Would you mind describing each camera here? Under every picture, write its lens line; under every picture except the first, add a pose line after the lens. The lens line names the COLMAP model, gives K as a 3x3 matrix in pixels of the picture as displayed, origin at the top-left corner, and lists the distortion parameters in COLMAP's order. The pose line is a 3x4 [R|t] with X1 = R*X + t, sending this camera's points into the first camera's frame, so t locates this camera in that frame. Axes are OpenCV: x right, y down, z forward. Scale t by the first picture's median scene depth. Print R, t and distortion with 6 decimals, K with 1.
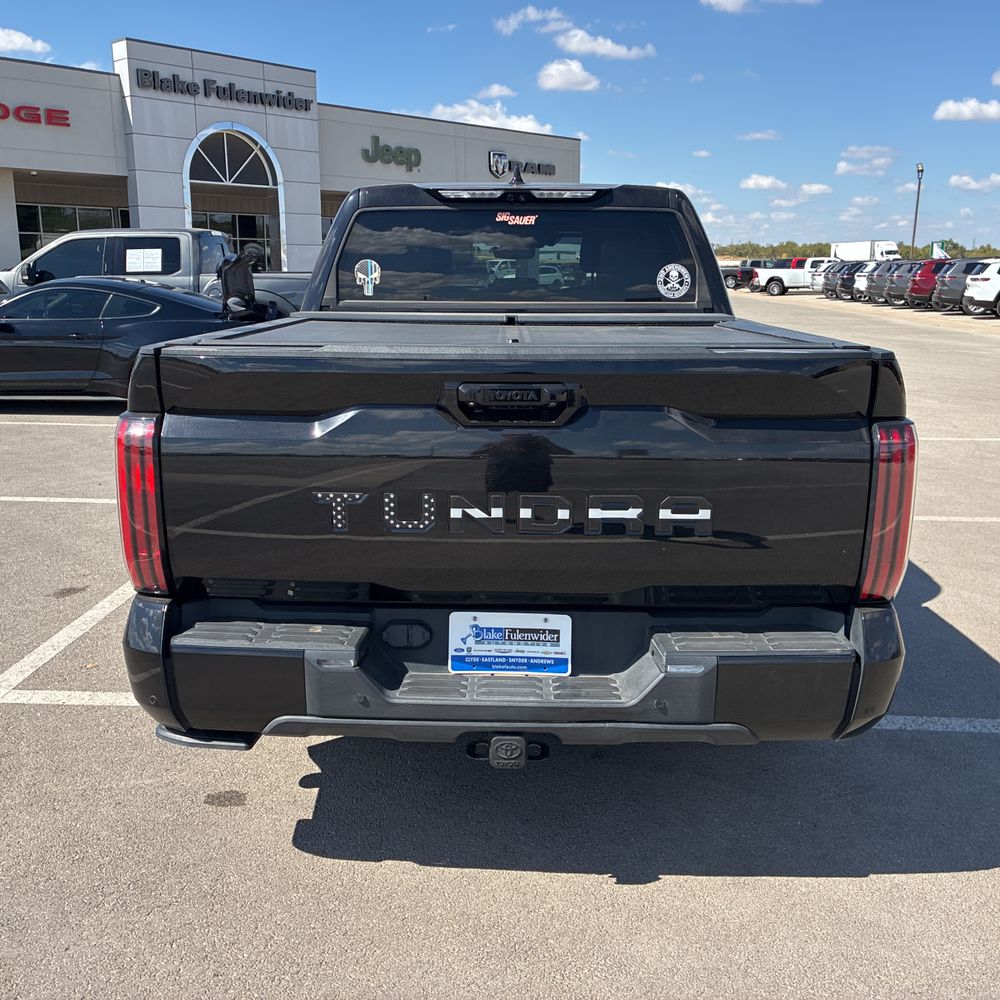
lens RADIAL K [[1020.6, 0, 483.1], [0, 1020.6, 502.8], [0, 0, 1]] dist [0.023118, 0.019413]
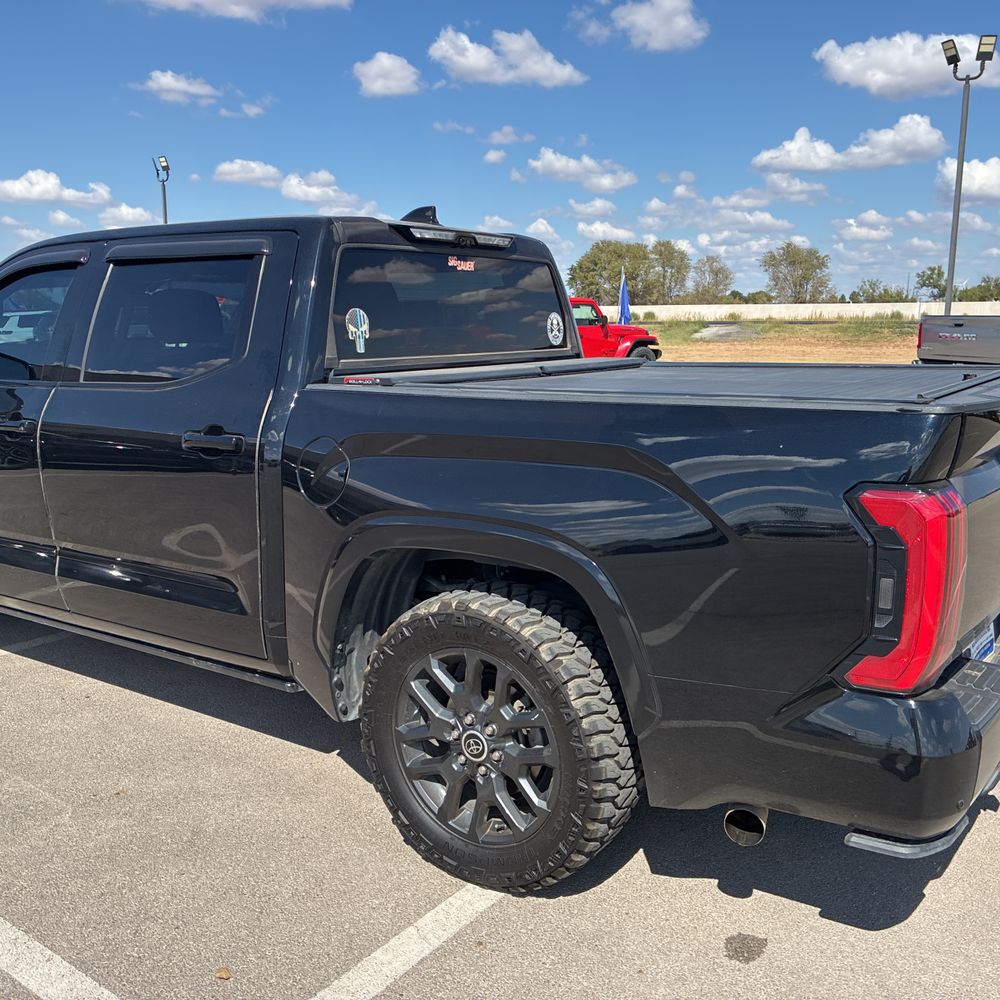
lens RADIAL K [[1014.7, 0, 483.8], [0, 1014.7, 515.0], [0, 0, 1]] dist [0.028592, 0.006440]
pose [[0.546558, -0.166790, 0.820643, -0.742822], [0.197255, 0.978032, 0.067404, -0.115235], [-0.813858, 0.125036, 0.567452, 0.494775]]
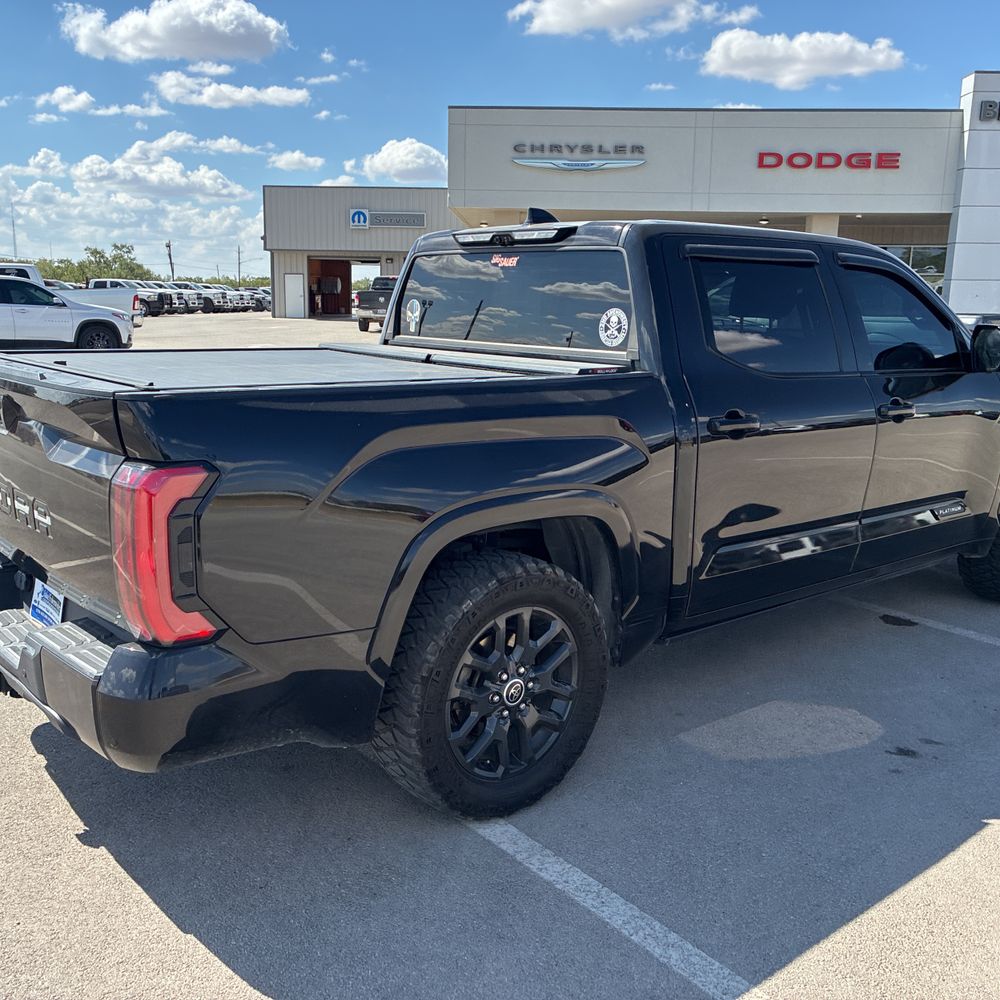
lens RADIAL K [[1014.7, 0, 483.8], [0, 1014.7, 515.0], [0, 0, 1]] dist [0.028592, 0.006440]
pose [[0.656658, 0.167606, -0.735329, 0.793554], [-0.184850, 0.981022, 0.058535, -0.087837], [0.731185, 0.097488, 0.675178, 0.337350]]
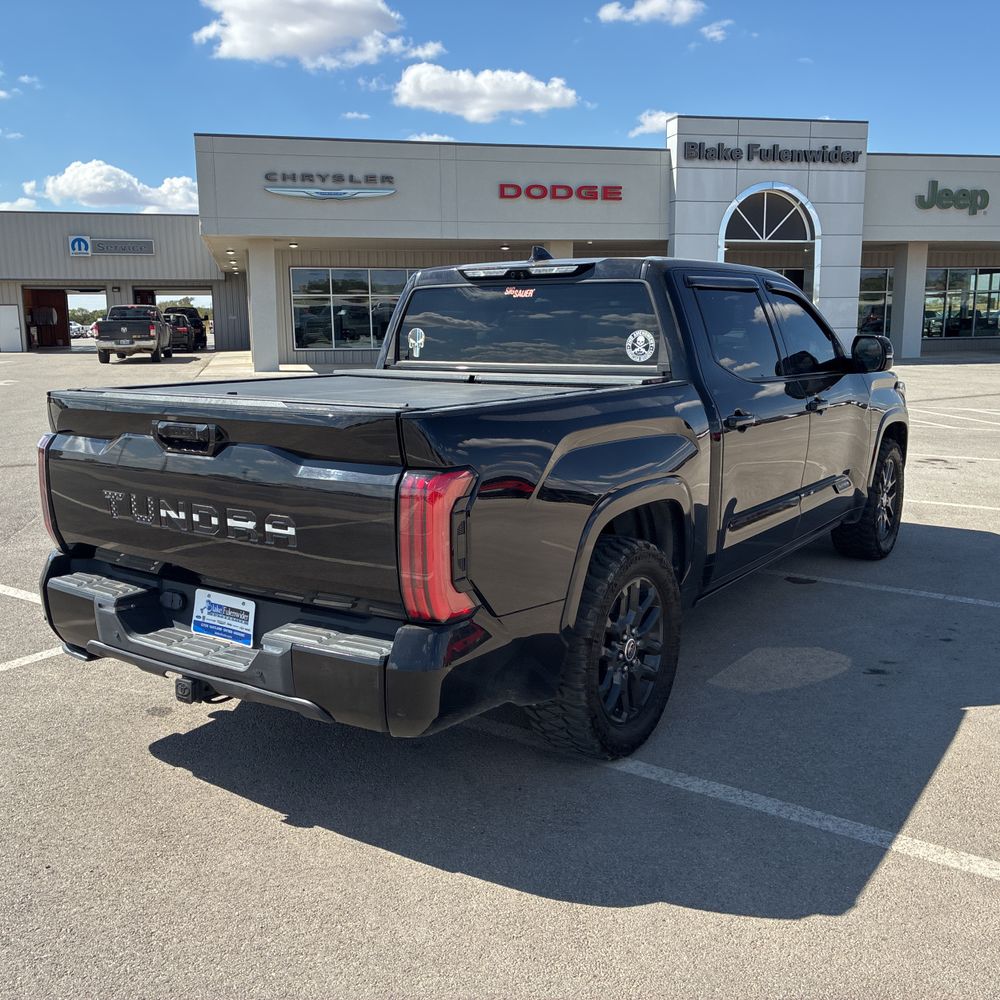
lens RADIAL K [[1020.6, 0, 483.1], [0, 1020.6, 502.8], [0, 0, 1]] dist [0.023118, 0.019413]
pose [[0.837001, 0.085672, -0.540453, 0.643552], [-0.111792, 0.993609, -0.015627, -0.018409], [0.535660, 0.073498, 0.841229, 0.023455]]
